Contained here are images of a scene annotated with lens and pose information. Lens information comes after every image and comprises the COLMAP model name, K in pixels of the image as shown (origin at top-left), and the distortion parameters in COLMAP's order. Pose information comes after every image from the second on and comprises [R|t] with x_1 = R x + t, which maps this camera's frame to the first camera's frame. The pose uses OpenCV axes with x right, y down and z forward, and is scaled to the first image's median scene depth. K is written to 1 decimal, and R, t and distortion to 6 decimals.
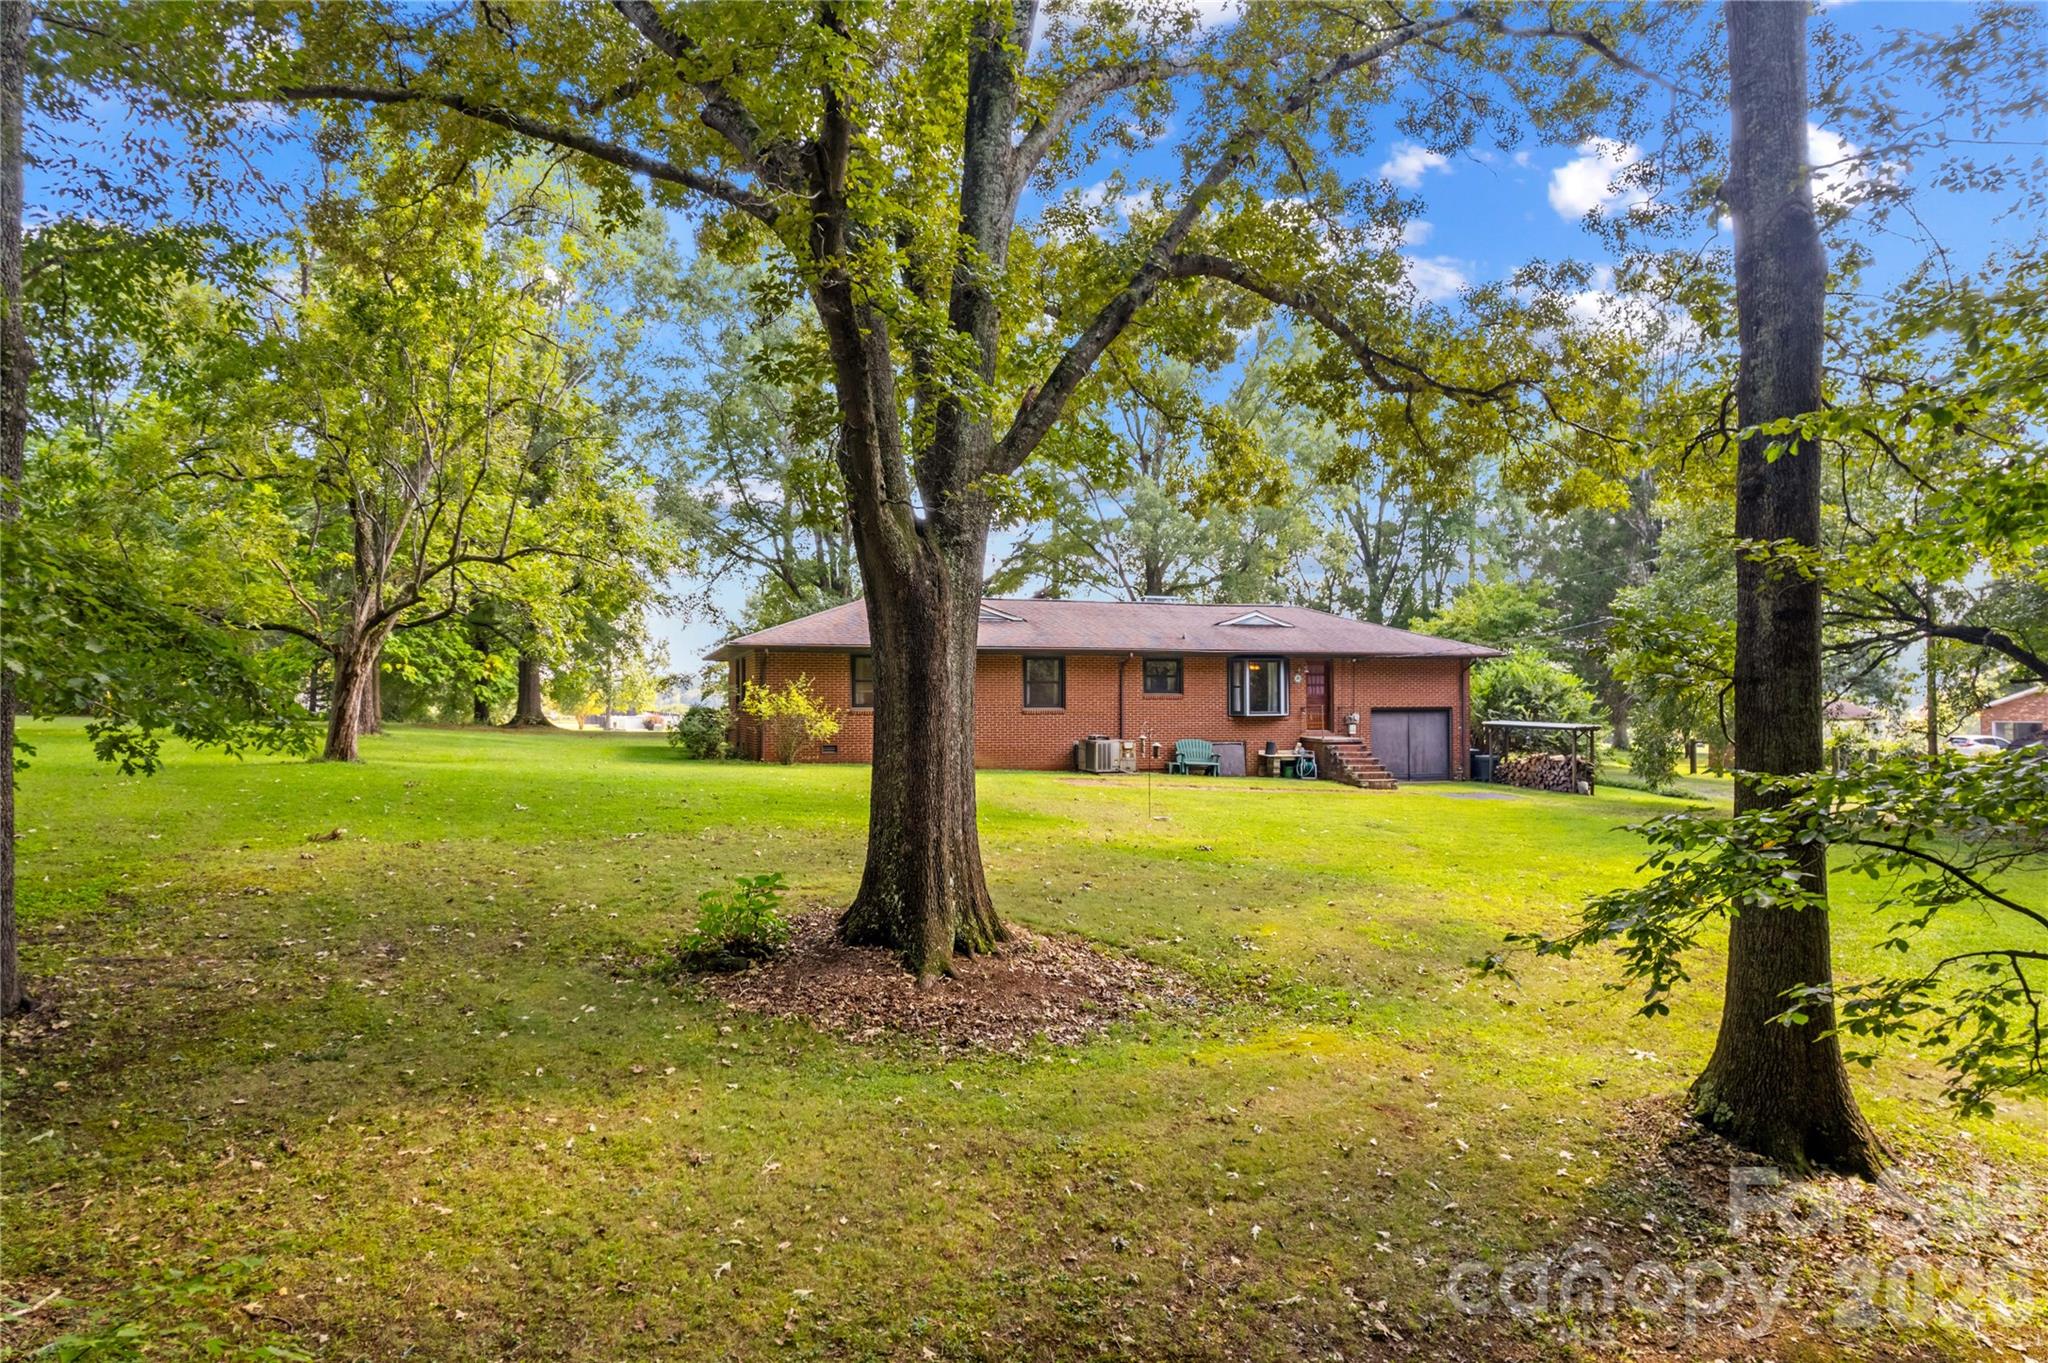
lens RADIAL K [[1301.6, 0, 1017.5], [0, 1301.6, 673.8], [0, 0, 1]] dist [-0.074346, 0.063841]
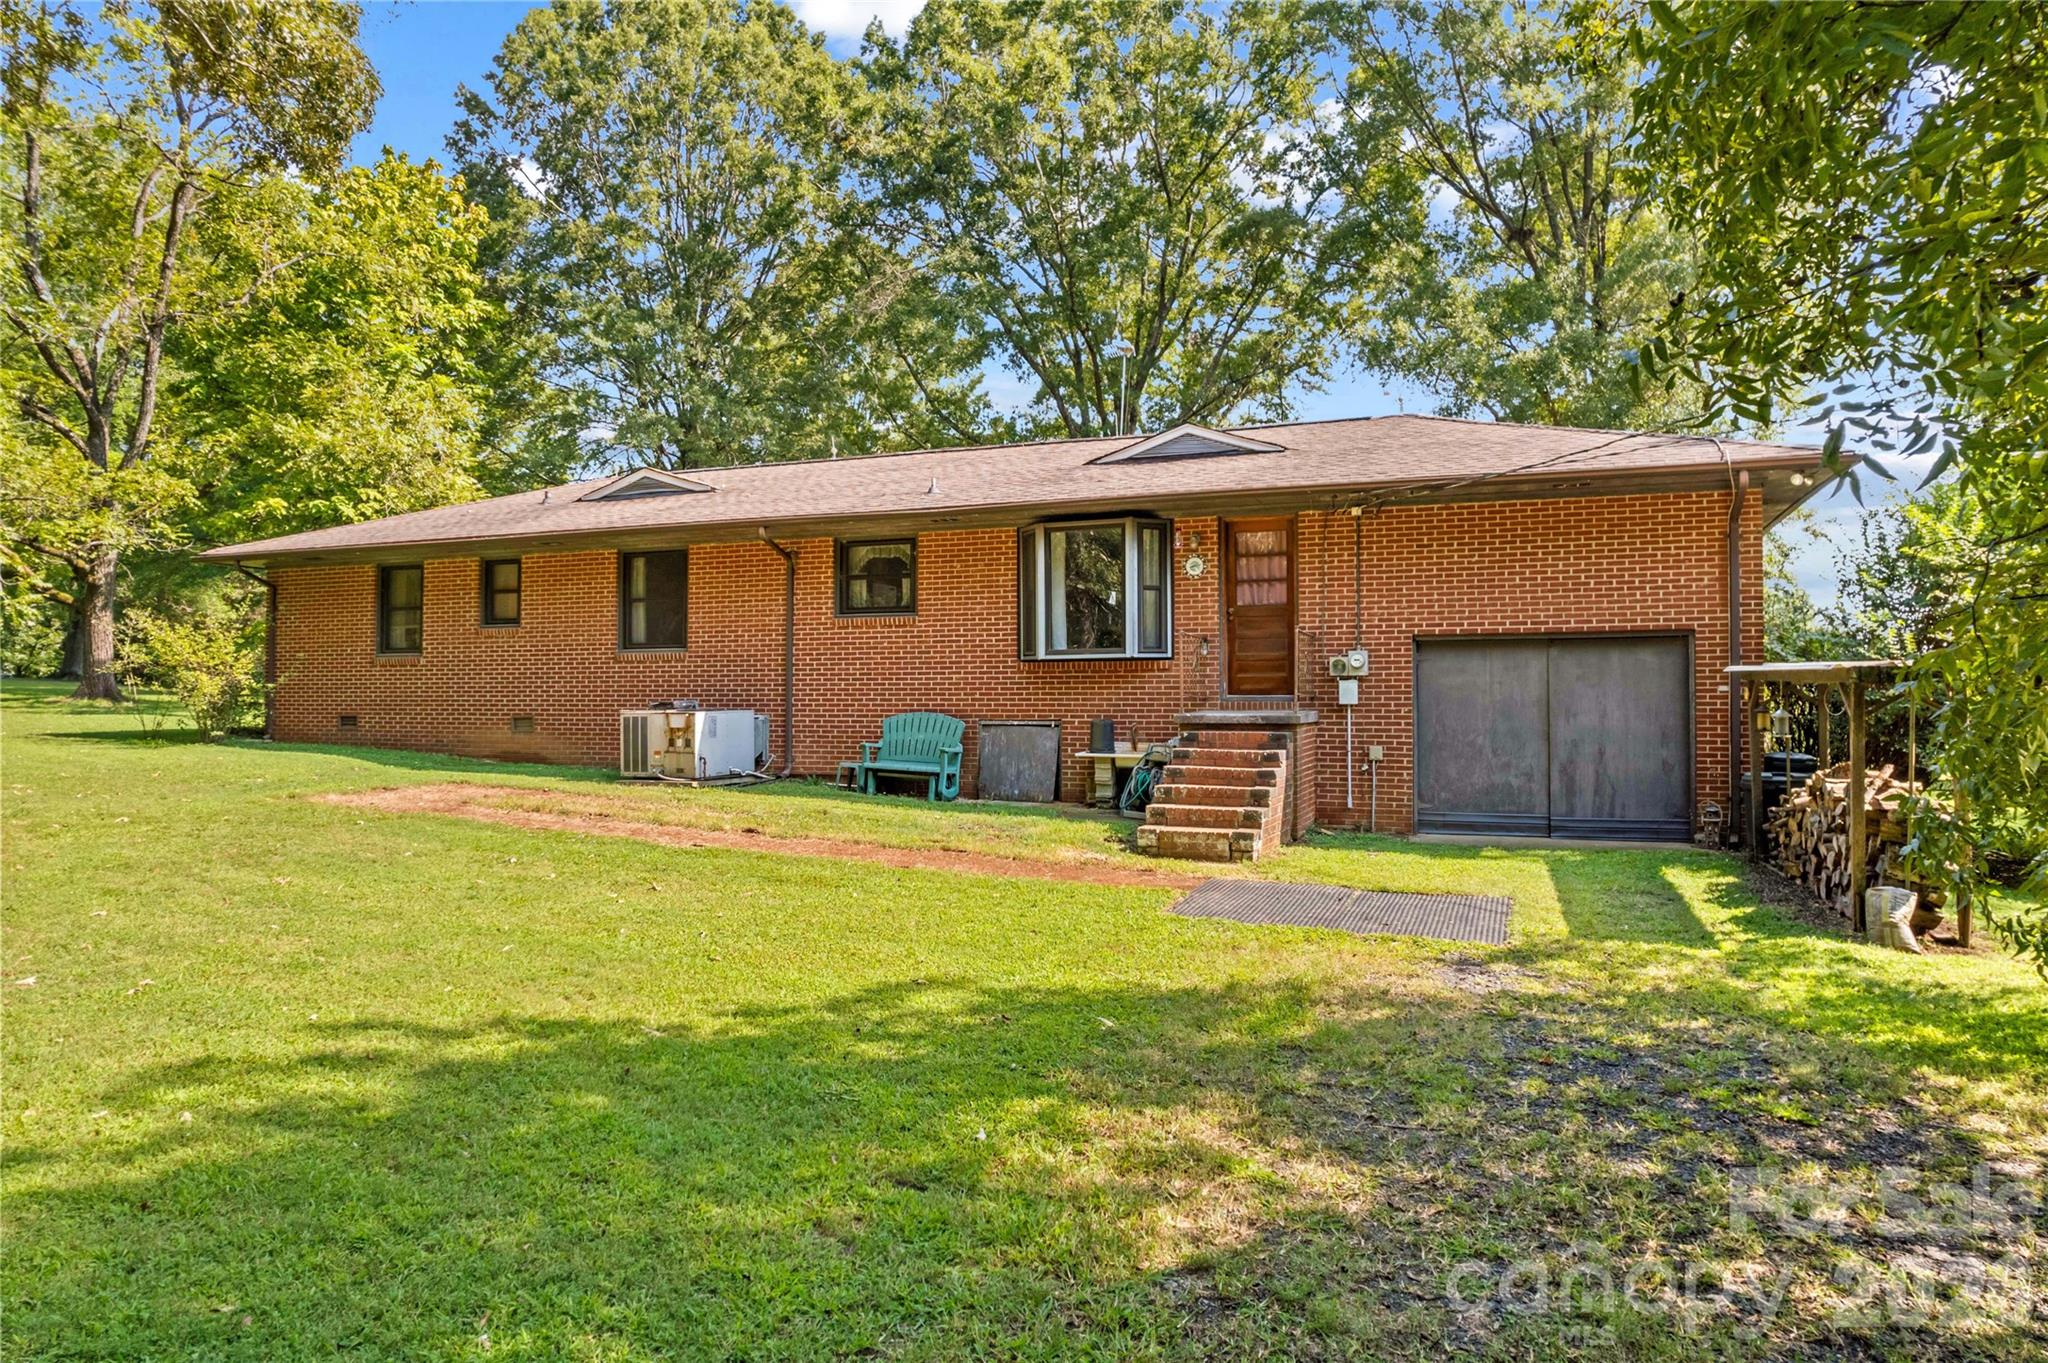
lens RADIAL K [[1317.5, 0, 1020.2], [0, 1317.5, 673.6], [0, 0, 1]] dist [-0.066923, 0.060060]
pose [[0.779177, -0.016433, -0.626589, 0.440005], [0.013113, 0.999865, -0.009916, 0.041206], [0.626667, -0.000490, 0.779287, 0.665476]]
